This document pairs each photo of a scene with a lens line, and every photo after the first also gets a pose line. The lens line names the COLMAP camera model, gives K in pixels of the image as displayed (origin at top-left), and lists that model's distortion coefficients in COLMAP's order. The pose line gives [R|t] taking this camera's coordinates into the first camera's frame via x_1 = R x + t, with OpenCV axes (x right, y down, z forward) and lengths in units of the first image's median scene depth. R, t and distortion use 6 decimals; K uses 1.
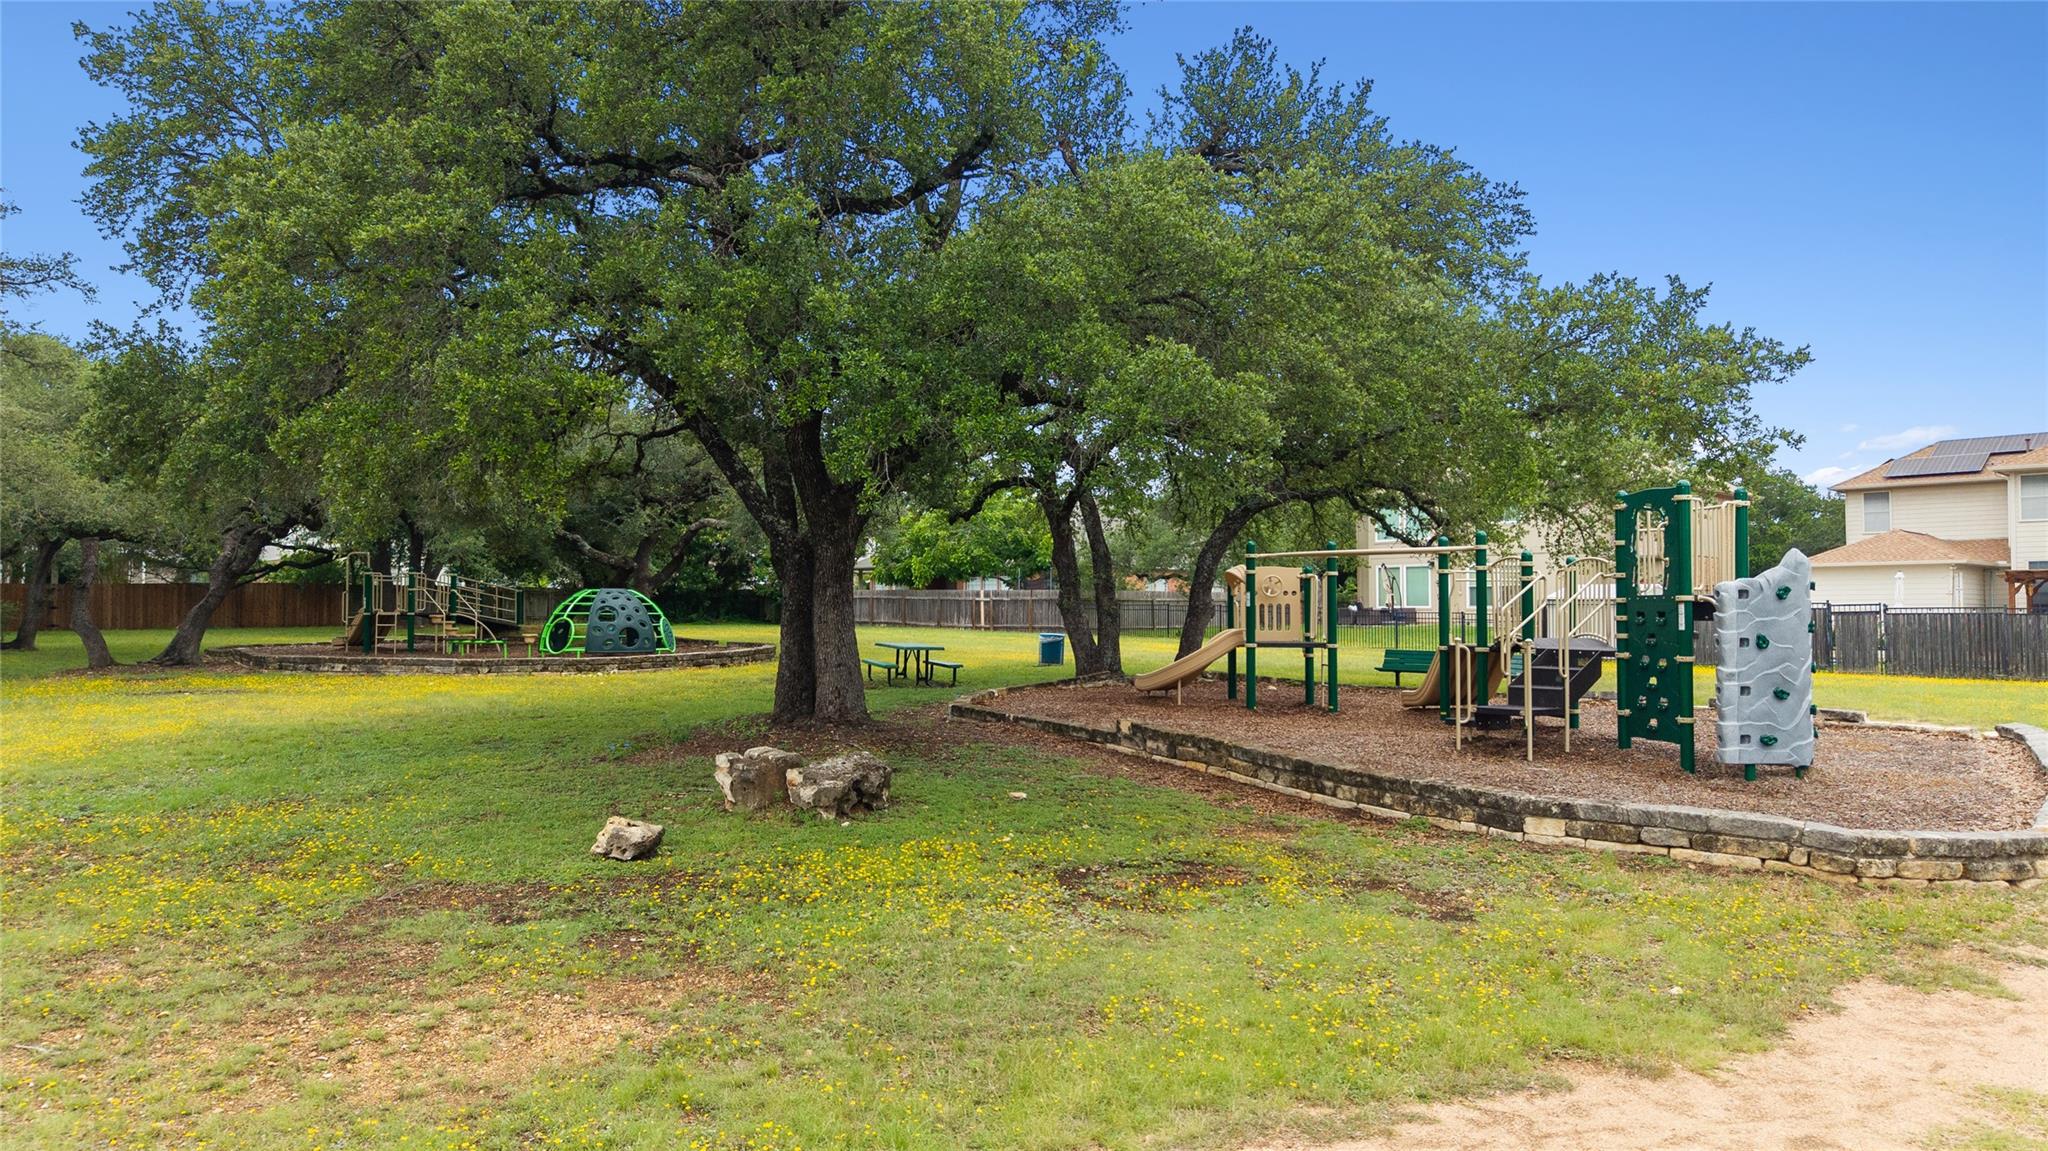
lens RADIAL K [[1384.3, 0, 1024.0], [0, 1384.3, 575.5], [0, 0, 1]] dist [-0.000436, -0.000330]
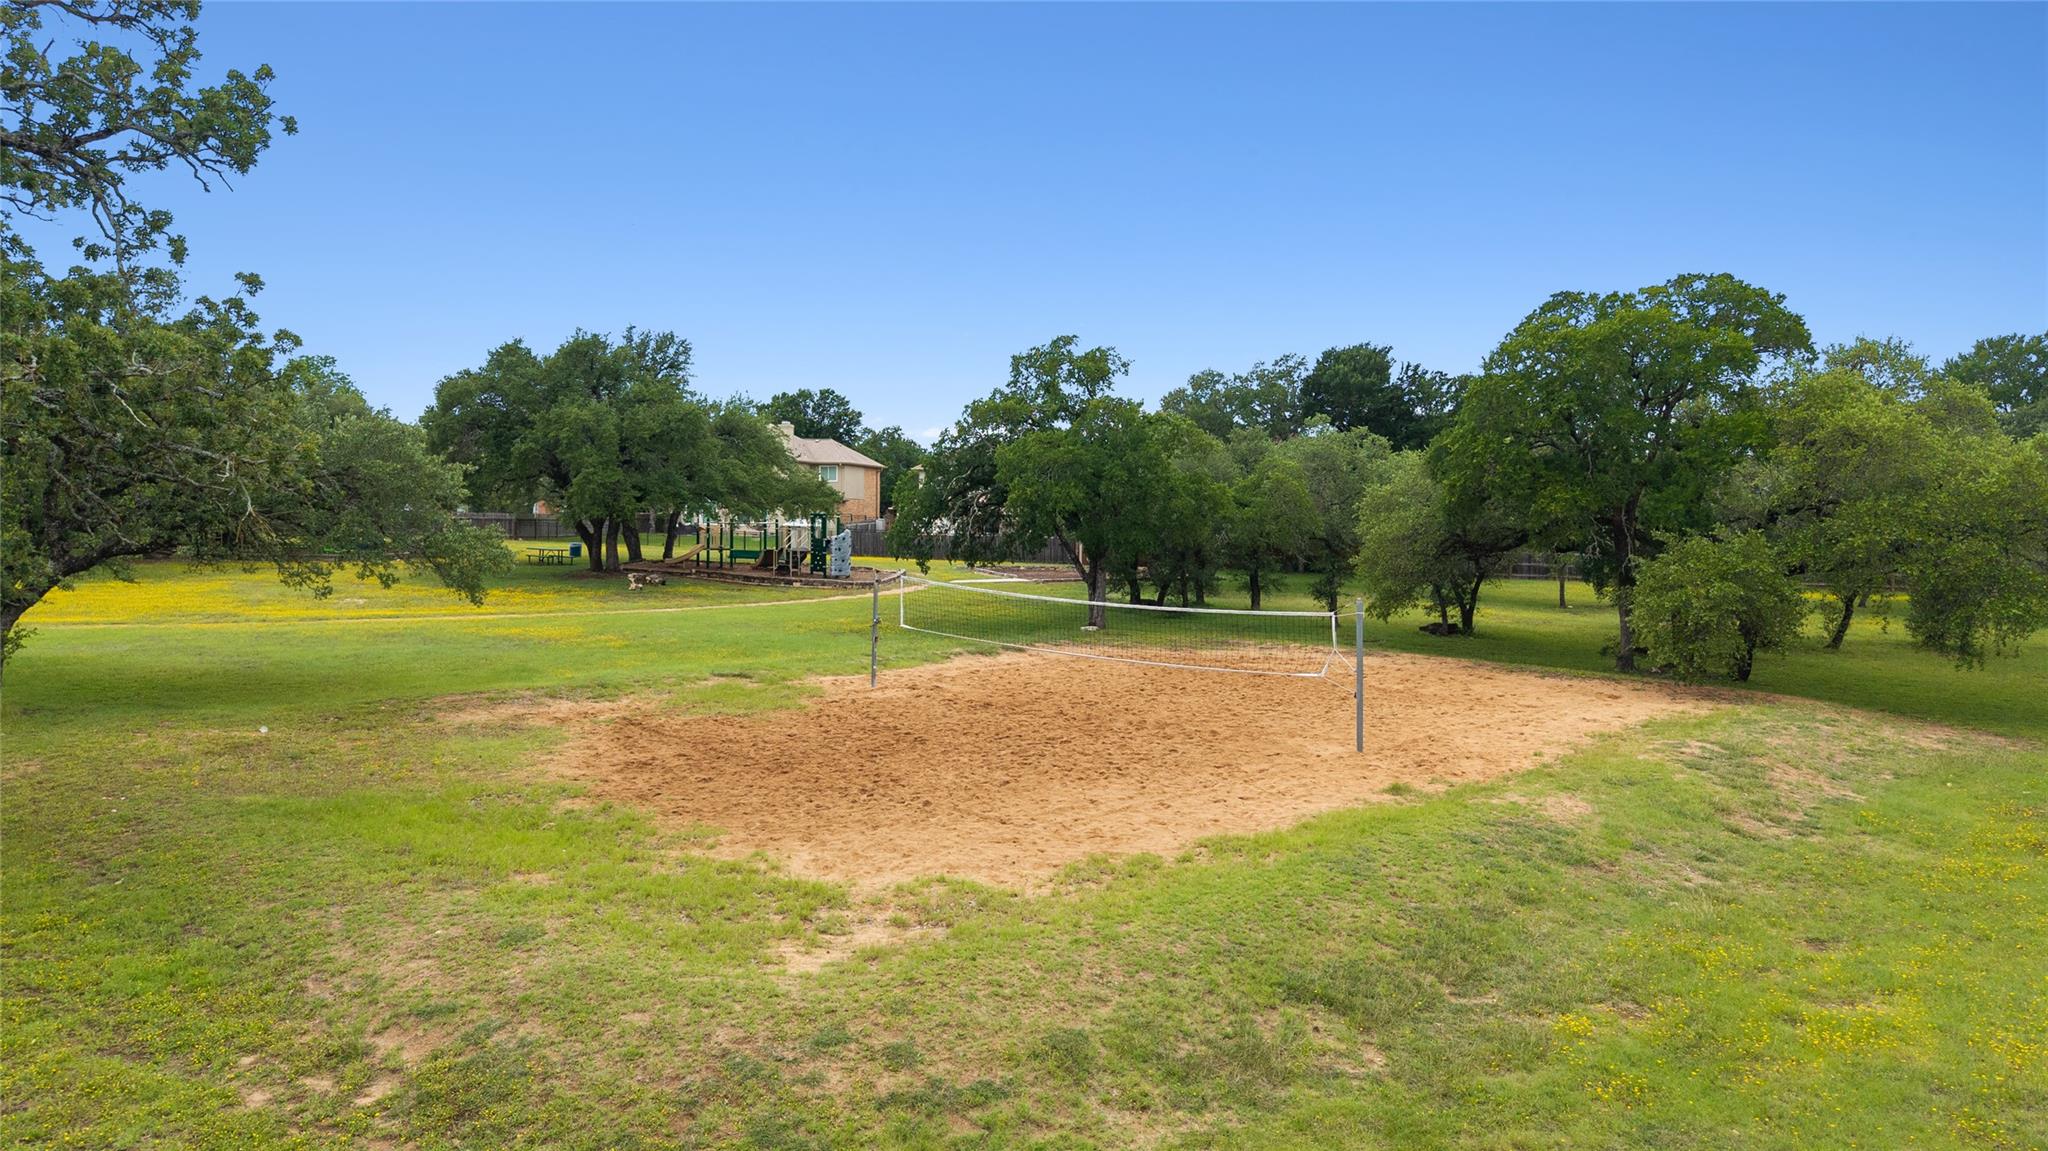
lens RADIAL K [[1384.3, 0, 1024.0], [0, 1384.3, 575.5], [0, 0, 1]] dist [-0.000436, -0.000330]
pose [[0.850414, -0.009973, 0.526019, -1.145746], [-0.030014, 0.997272, 0.067430, -0.162361], [-0.525257, -0.073131, 0.847795, -2.705863]]
